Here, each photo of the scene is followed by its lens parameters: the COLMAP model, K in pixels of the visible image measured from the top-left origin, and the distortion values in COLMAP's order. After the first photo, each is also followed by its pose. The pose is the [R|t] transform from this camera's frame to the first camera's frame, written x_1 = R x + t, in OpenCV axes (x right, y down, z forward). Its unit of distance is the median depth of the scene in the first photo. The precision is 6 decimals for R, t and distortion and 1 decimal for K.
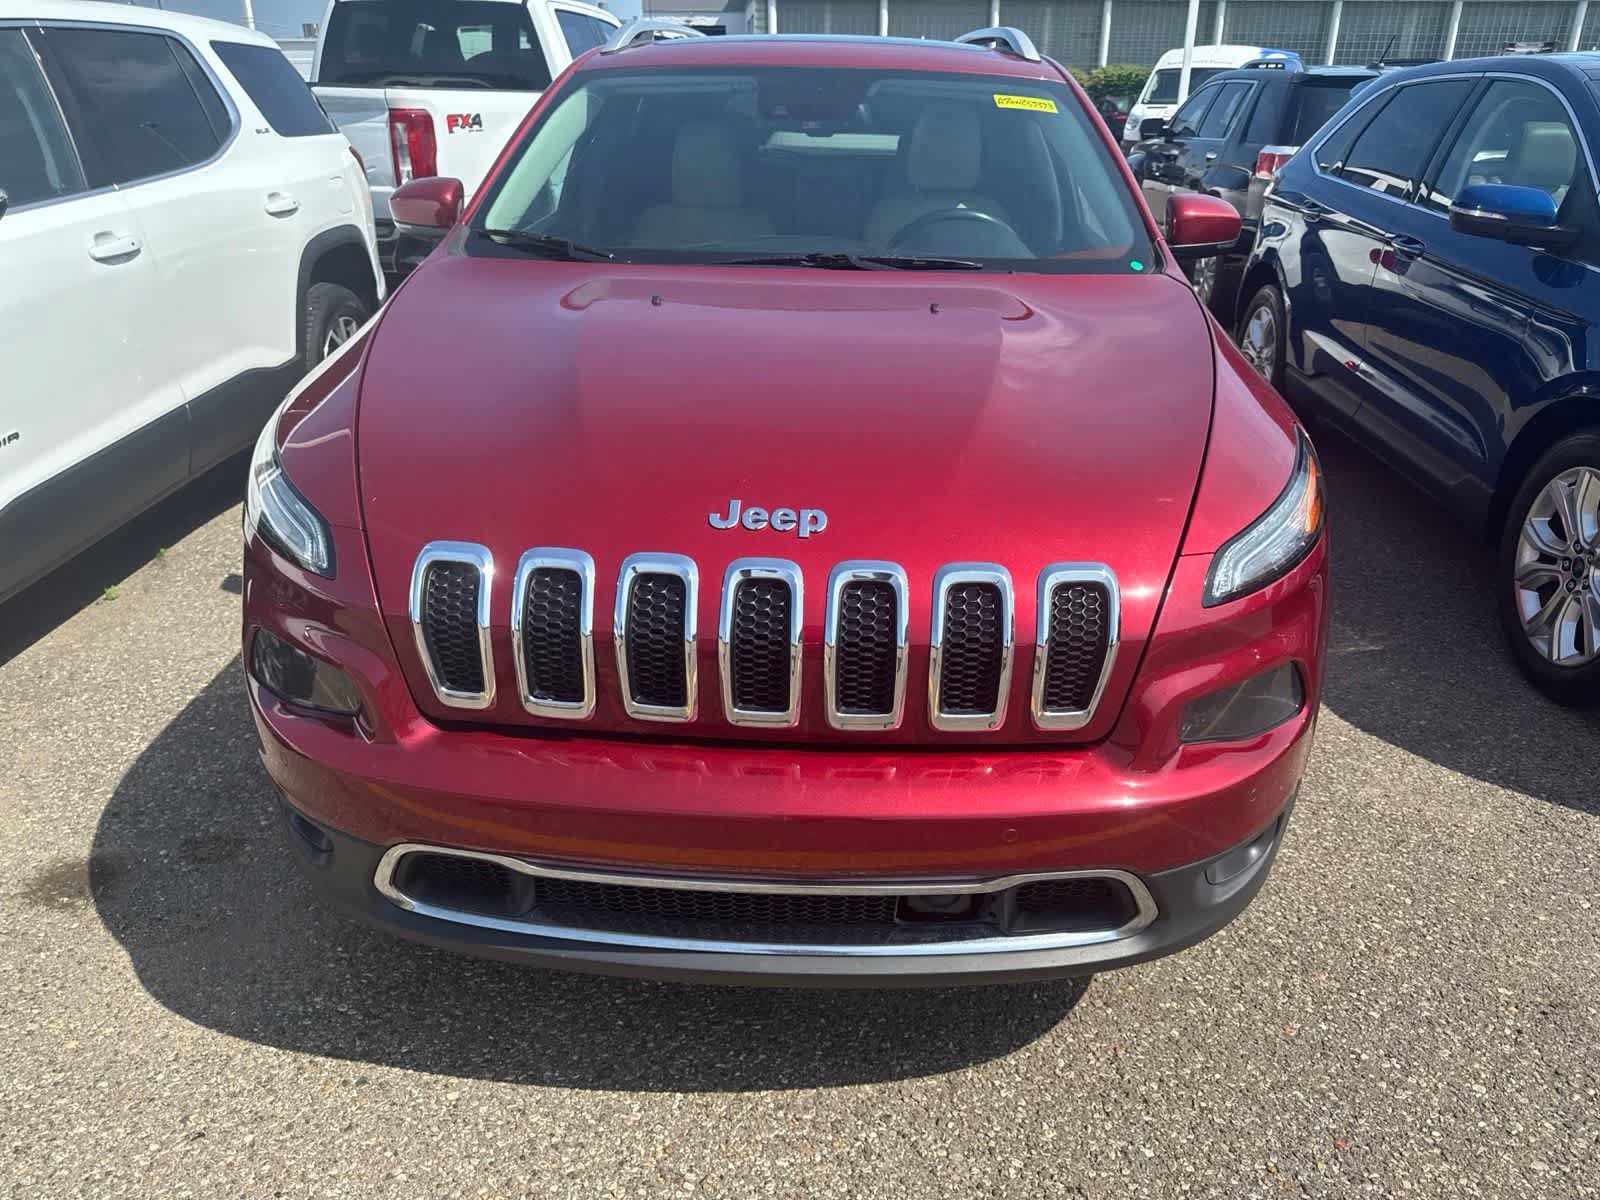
lens RADIAL K [[1143.0, 0, 810.1], [0, 1143.0, 590.5], [0, 0, 1]] dist [0.016097, -0.019018]
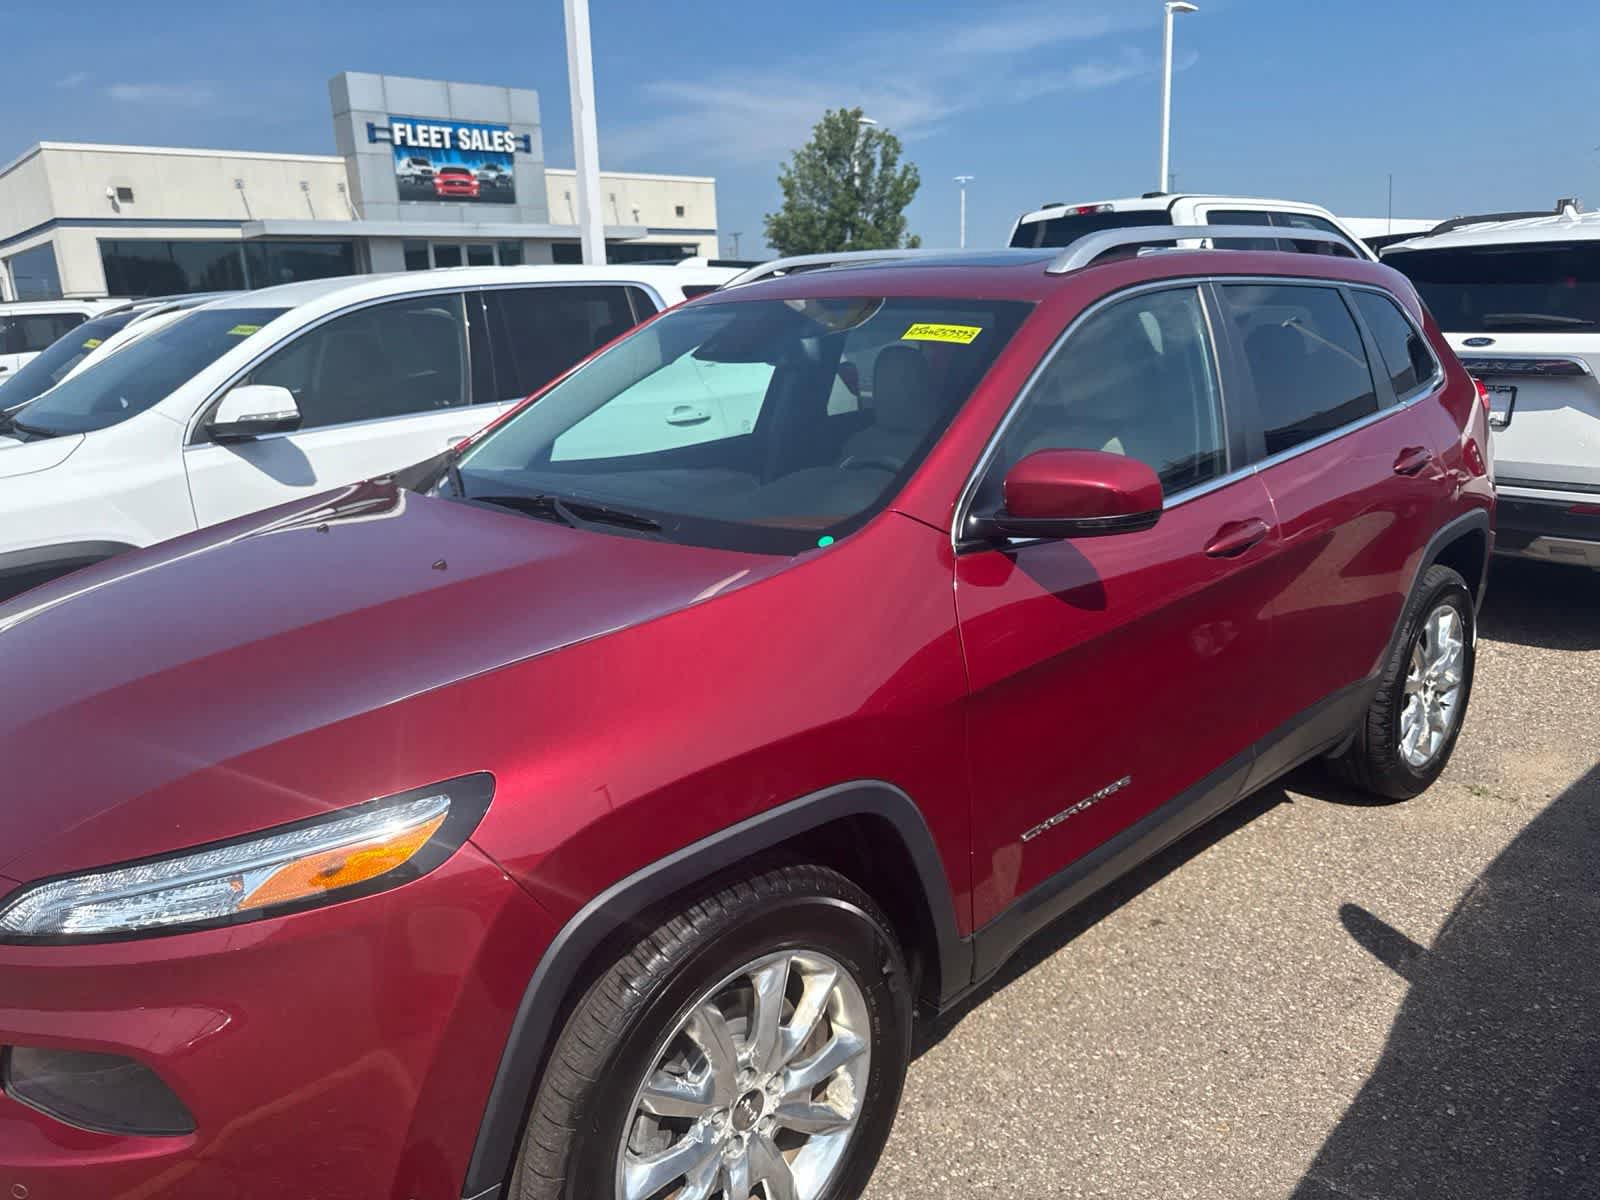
lens RADIAL K [[1143.0, 0, 800.7], [0, 1143.0, 599.8], [0, 0, 1]] dist [0.016097, -0.019018]
pose [[0.705537, 0.137811, -0.695144, 1.028558], [-0.234141, 0.971156, -0.045111, -0.262364], [0.668876, 0.194589, 0.717453, 0.562867]]
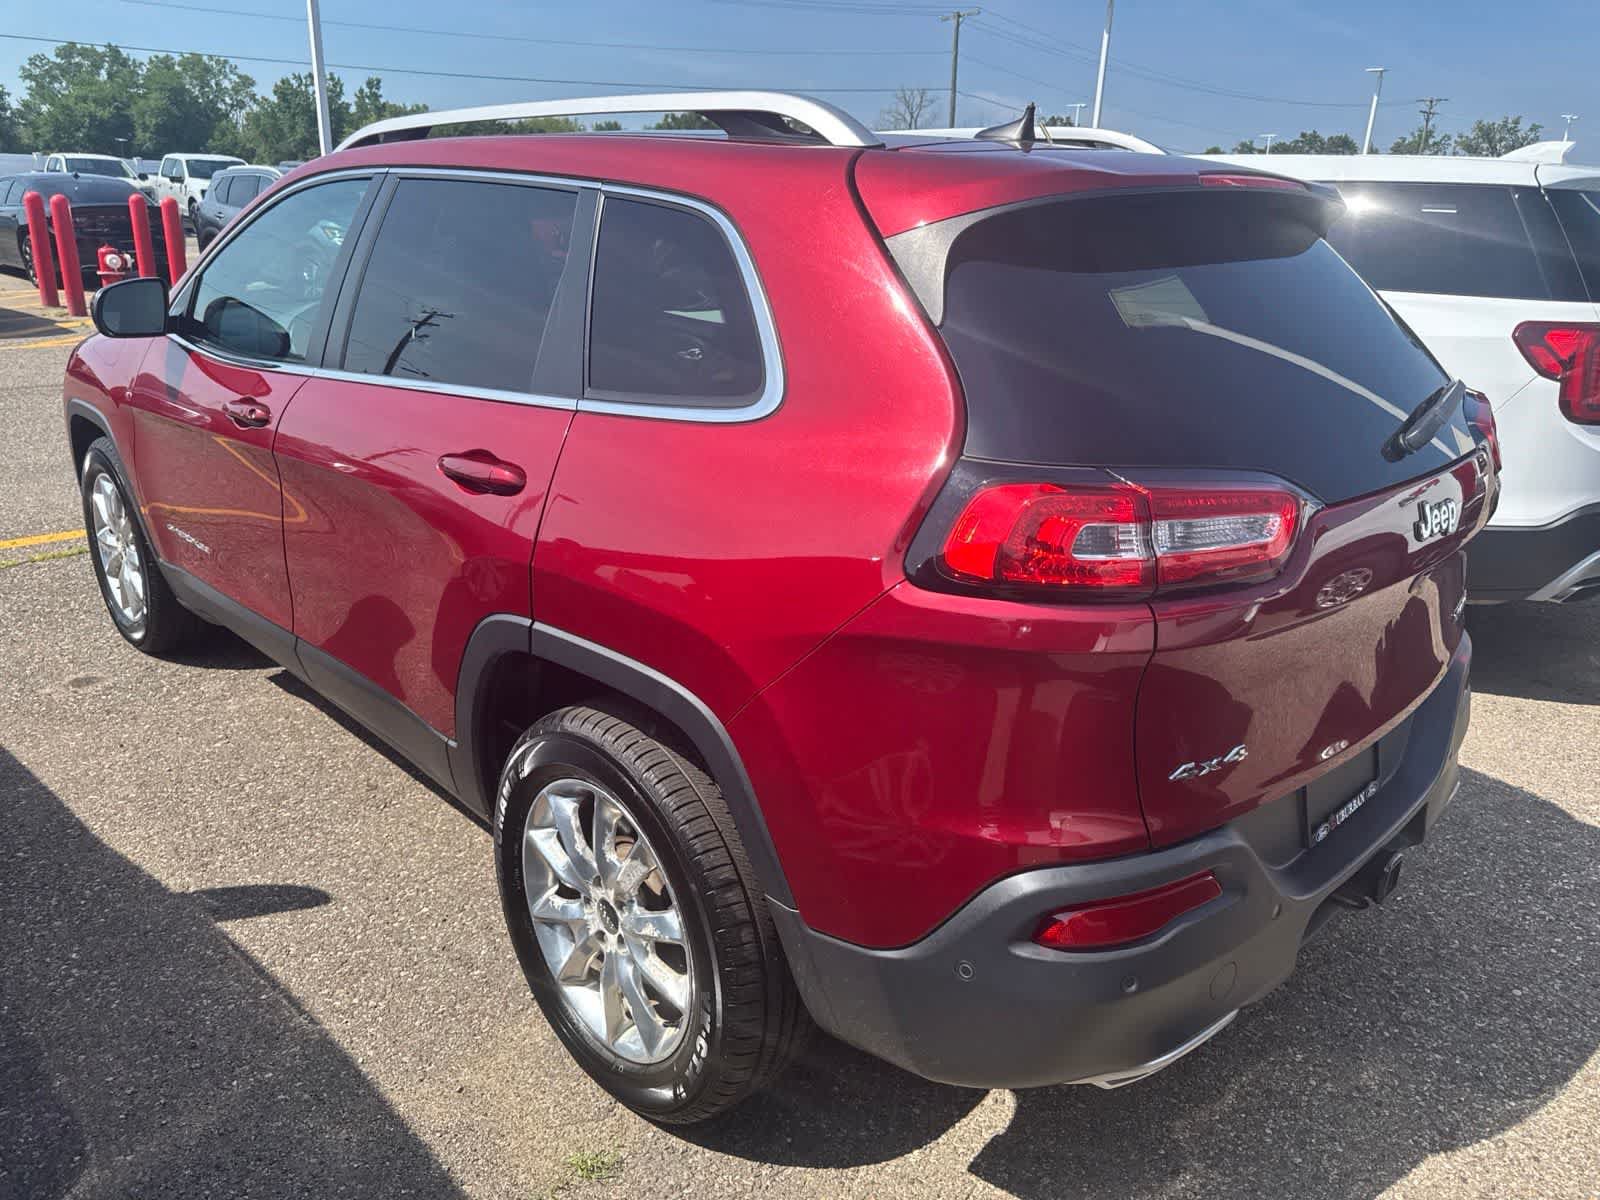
lens RADIAL K [[1143.0, 0, 805.9], [0, 1143.0, 592.7], [0, 0, 1]] dist [0.016097, -0.019018]
pose [[-0.687927, 0.198083, -0.698226, 1.020724], [-0.320852, 0.779922, 0.537379, -1.284223], [0.651007, 0.593705, -0.472974, 2.993562]]
